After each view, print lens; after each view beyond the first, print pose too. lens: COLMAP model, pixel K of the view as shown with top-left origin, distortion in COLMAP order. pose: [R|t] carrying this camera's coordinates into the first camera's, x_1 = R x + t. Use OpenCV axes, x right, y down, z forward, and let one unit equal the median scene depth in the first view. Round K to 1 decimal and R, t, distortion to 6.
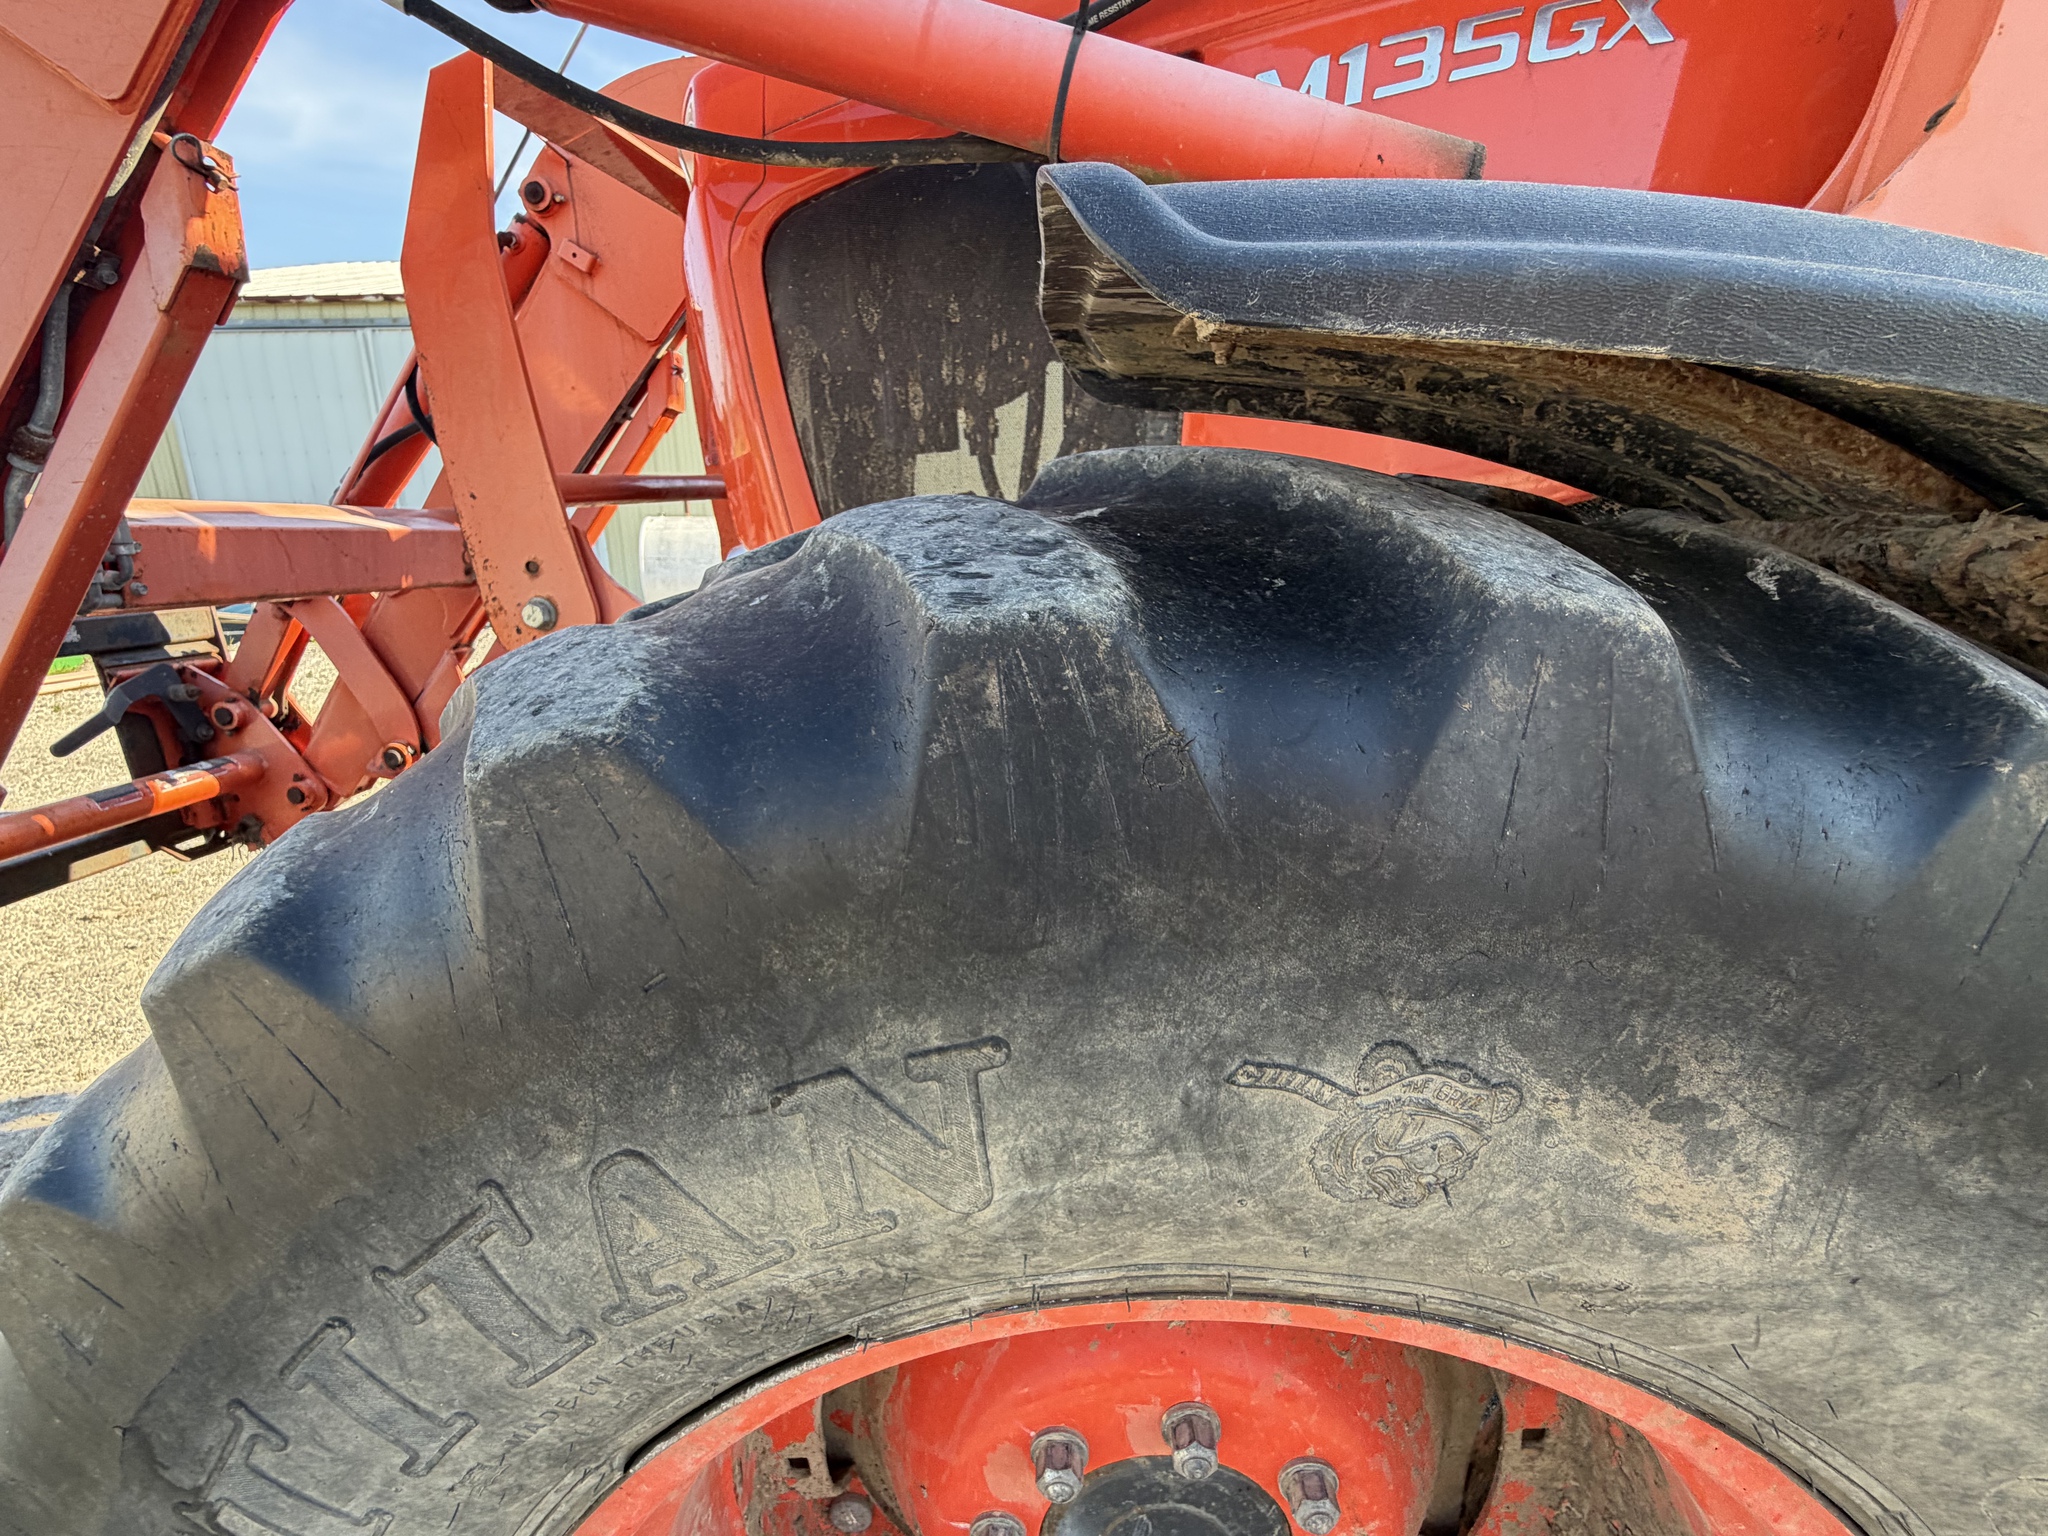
lens RADIAL K [[908.3, 0, 1014.1], [0, 908.3, 761.1], [0, 0, 1]] dist [0.000154, -0.000234]
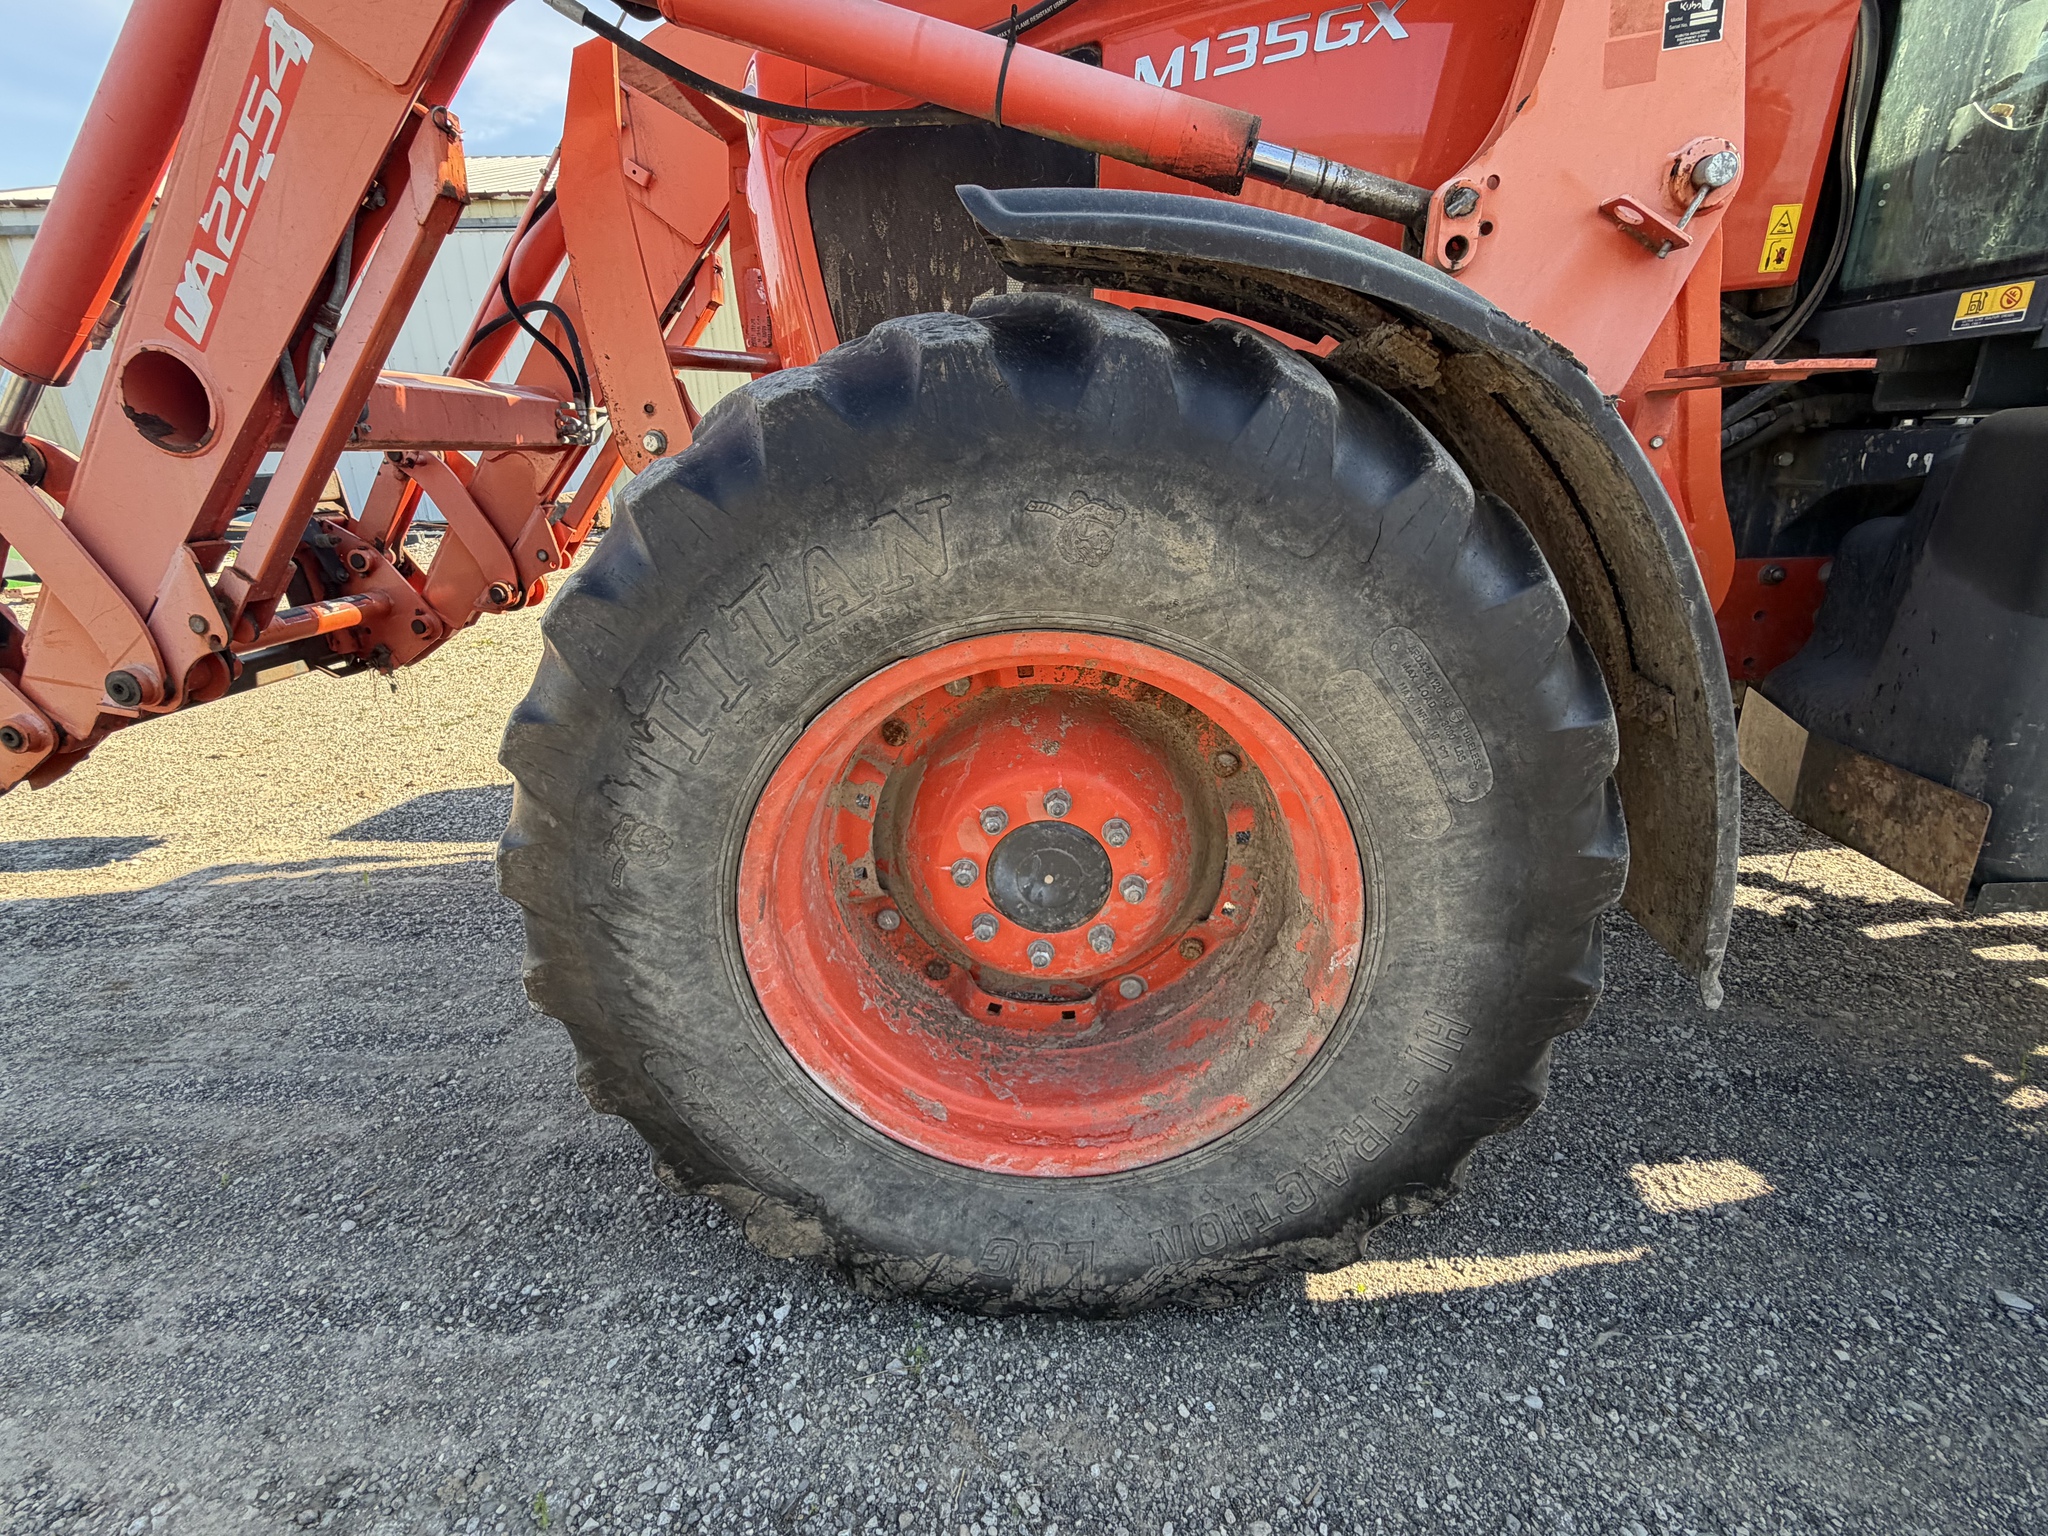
lens RADIAL K [[908.3, 0, 1025.9], [0, 908.3, 764.1], [0, 0, 1]] dist [0.000154, -0.000234]
pose [[0.999906, -0.007815, 0.011250, 0.090724], [0.006800, 0.996128, 0.087654, 0.423008], [-0.011892, -0.087569, 0.996087, -0.922243]]
